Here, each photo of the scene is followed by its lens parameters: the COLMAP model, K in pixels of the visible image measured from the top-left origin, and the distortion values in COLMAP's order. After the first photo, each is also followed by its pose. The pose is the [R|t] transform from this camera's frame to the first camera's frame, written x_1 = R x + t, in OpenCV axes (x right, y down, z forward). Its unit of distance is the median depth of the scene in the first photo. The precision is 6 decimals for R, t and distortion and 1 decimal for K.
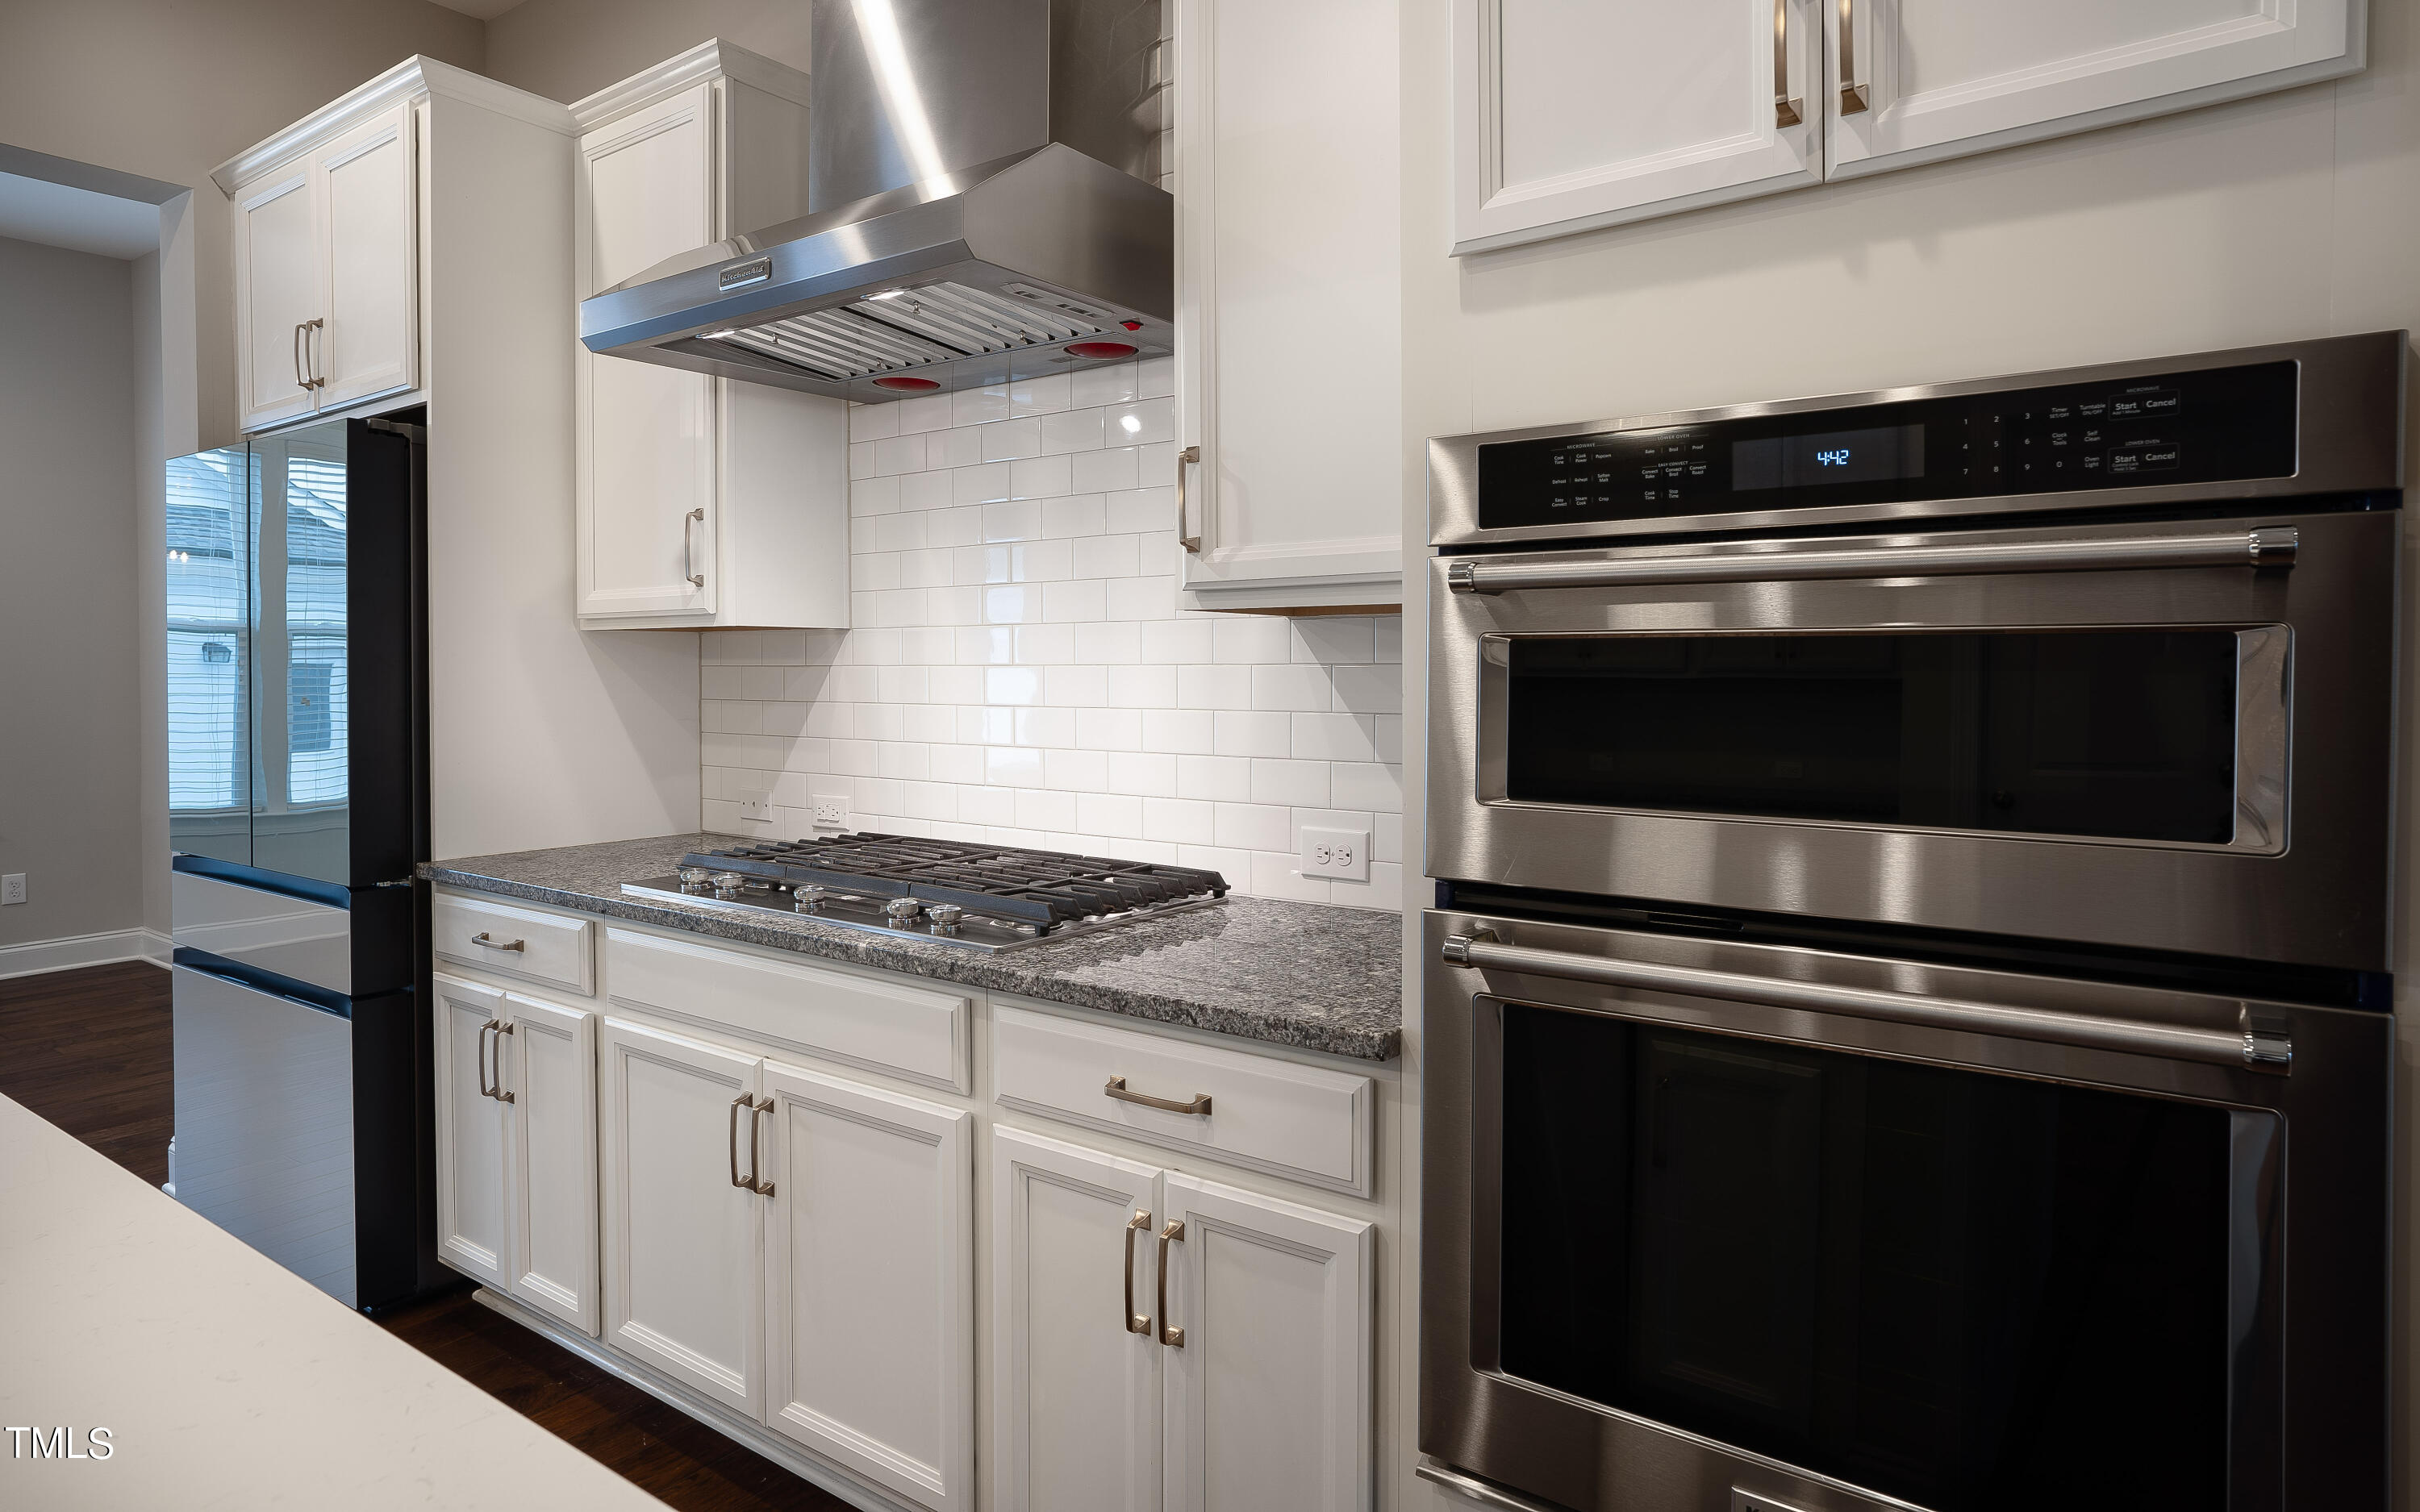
lens RADIAL K [[1403.8, 0, 1163.3], [0, 1403.8, 692.3], [0, 0, 1]] dist [-0.029717, -0.001077]
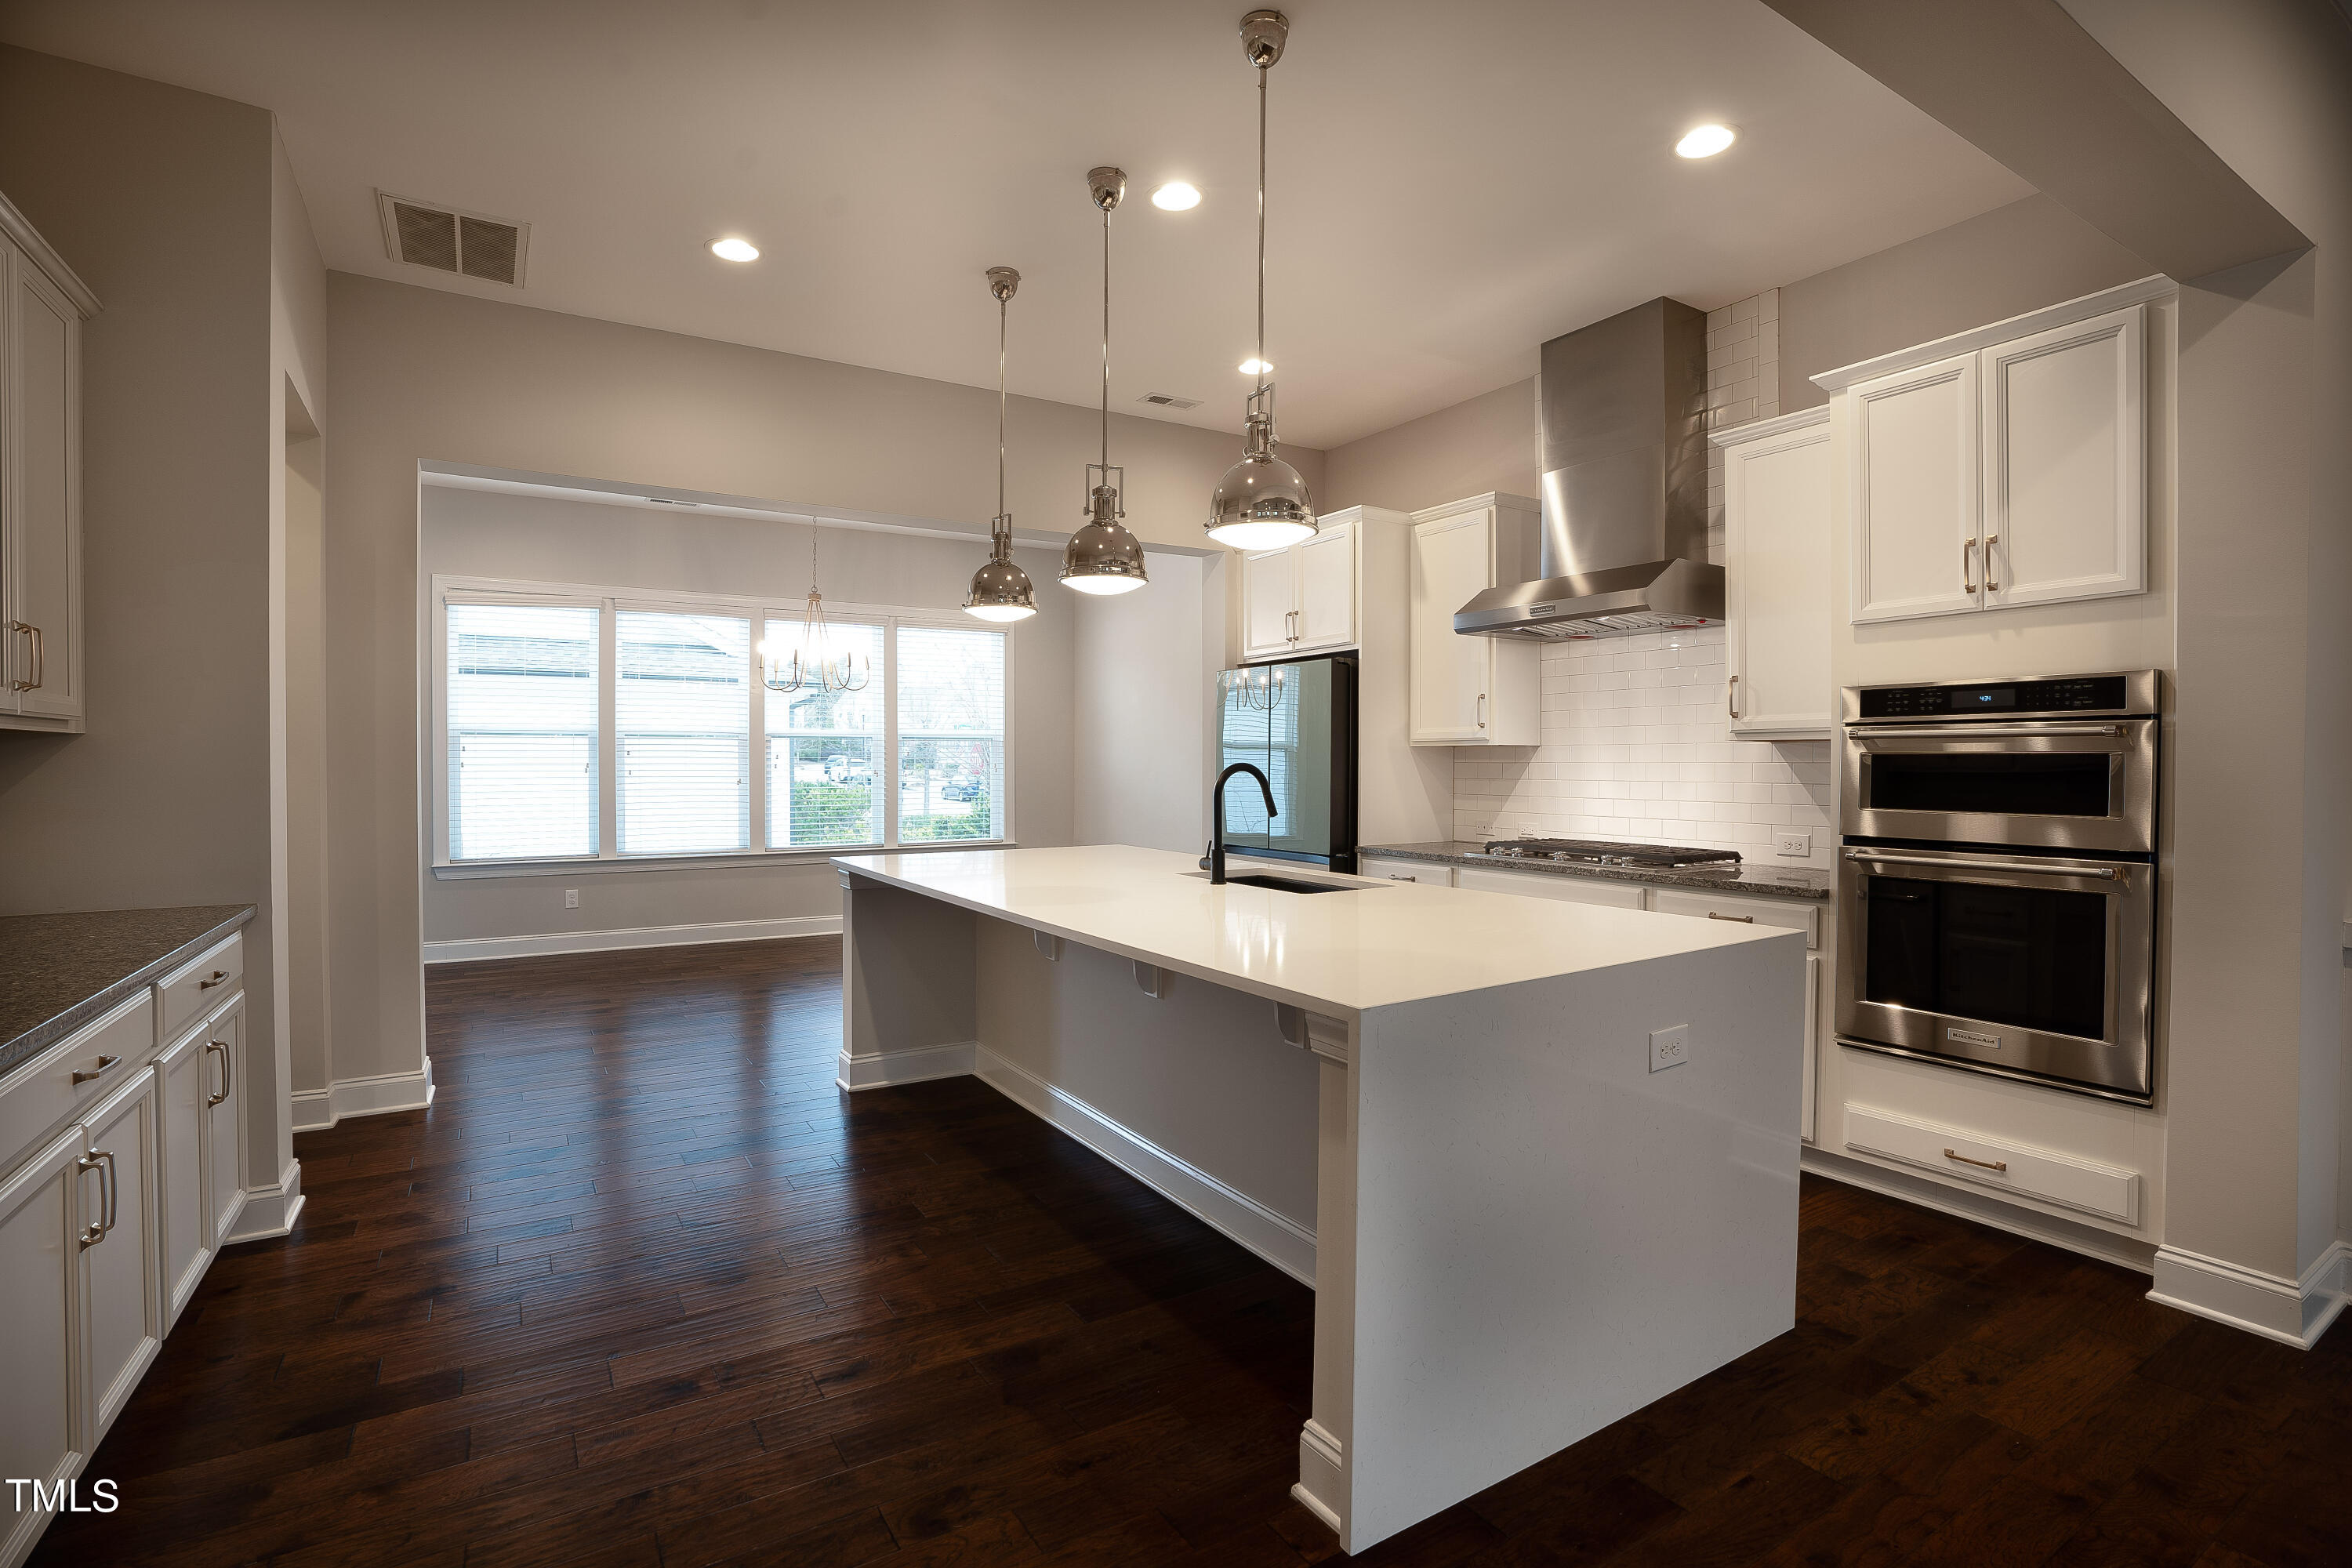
lens RADIAL K [[1086.8, 0, 1177.5], [0, 1086.8, 778.8], [0, 0, 1]] dist [-0.056904, 0.010713]
pose [[0.935476, 0.010889, -0.353223, -0.252658], [-0.012803, 0.999913, -0.003081, 0.029342], [0.353159, 0.007404, 0.935534, -1.228517]]
